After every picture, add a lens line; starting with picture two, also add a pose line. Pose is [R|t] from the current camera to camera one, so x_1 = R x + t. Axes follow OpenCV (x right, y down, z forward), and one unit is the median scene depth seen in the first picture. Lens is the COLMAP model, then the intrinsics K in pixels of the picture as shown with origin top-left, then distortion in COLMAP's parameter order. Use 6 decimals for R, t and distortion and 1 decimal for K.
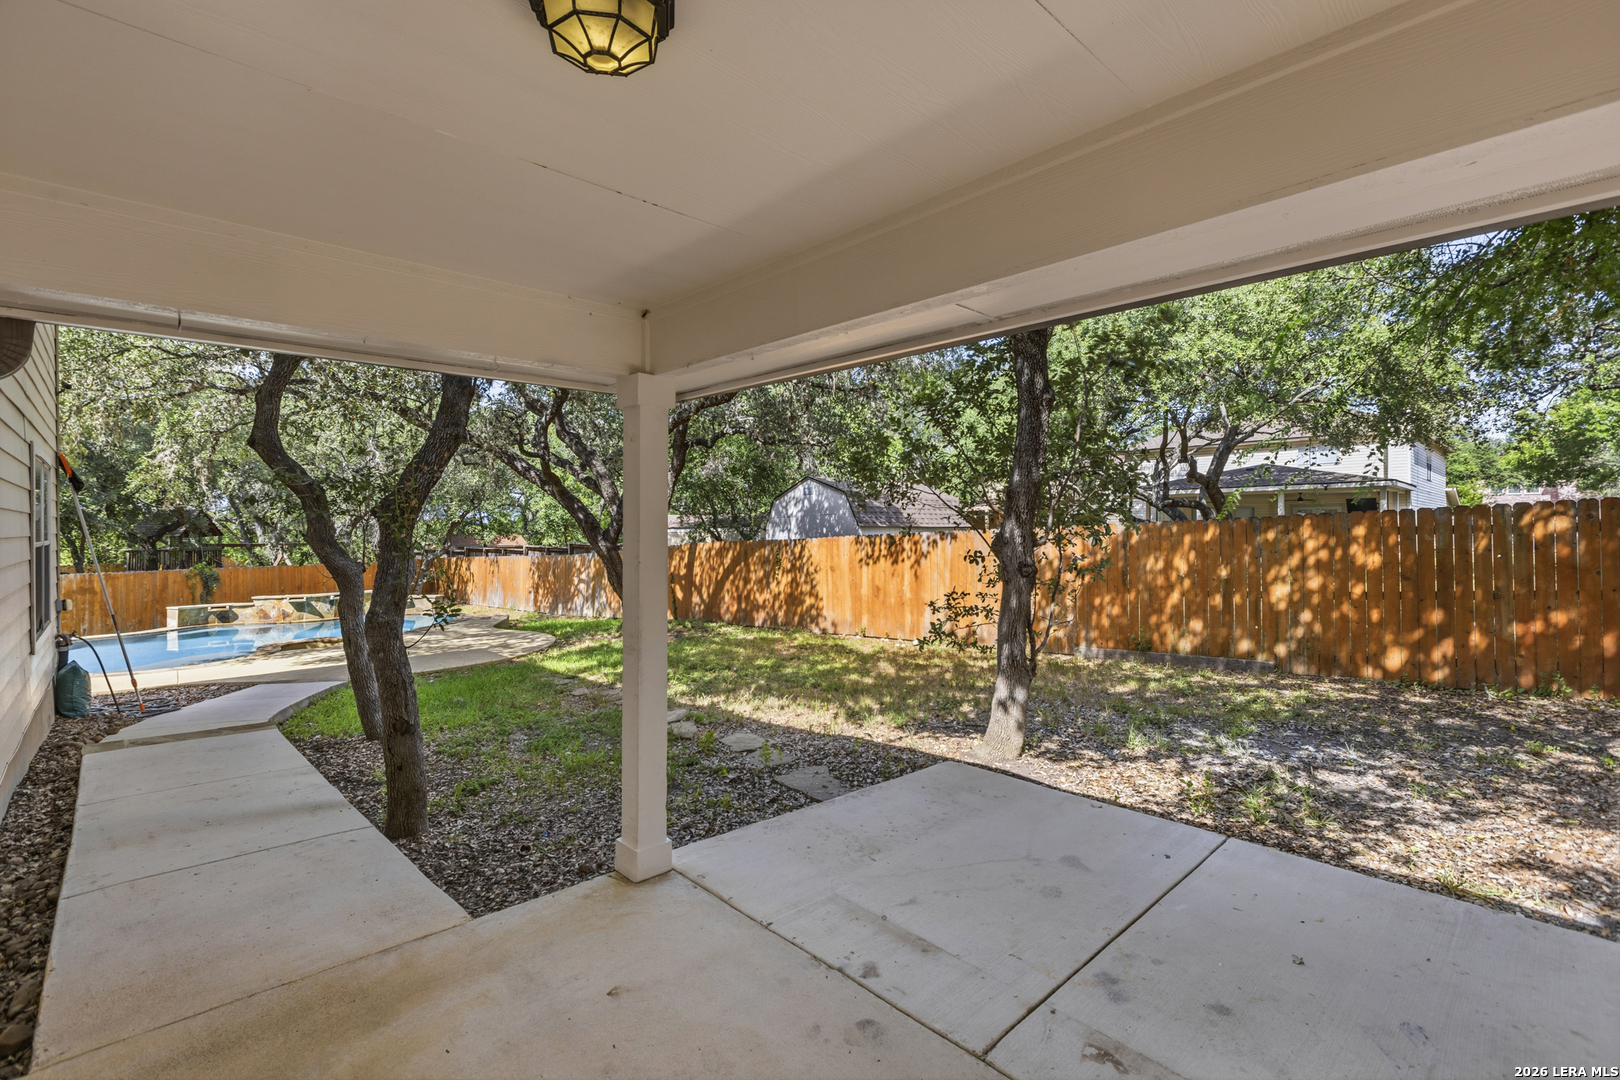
lens RADIAL K [[728.3, 0, 808.9], [0, 728.3, 534.5], [0, 0, 1]] dist [-0.000133, 0.000023]
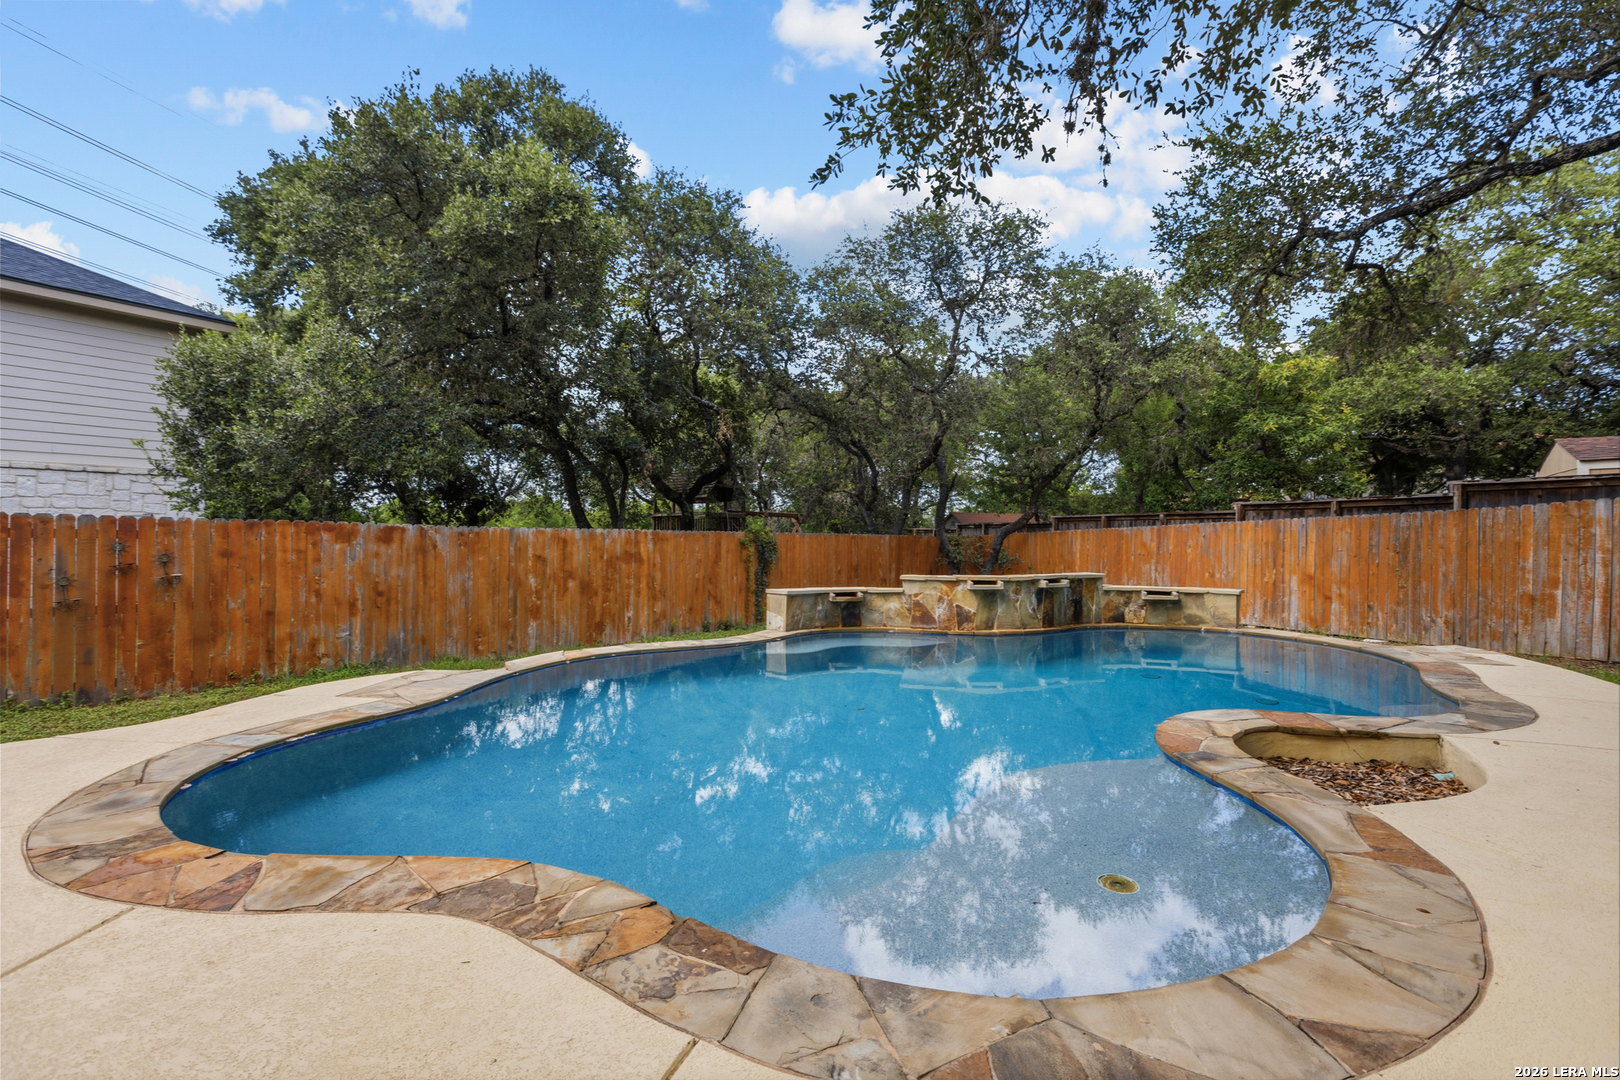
lens RADIAL K [[728.3, 0, 809.9], [0, 728.3, 536.9], [0, 0, 1]] dist [-0.000133, 0.000023]
pose [[0.869464, 0.009711, -0.493901, -0.577070], [-0.010119, 0.999947, 0.001848, 0.060407], [0.493893, 0.003391, 0.869516, 0.556782]]
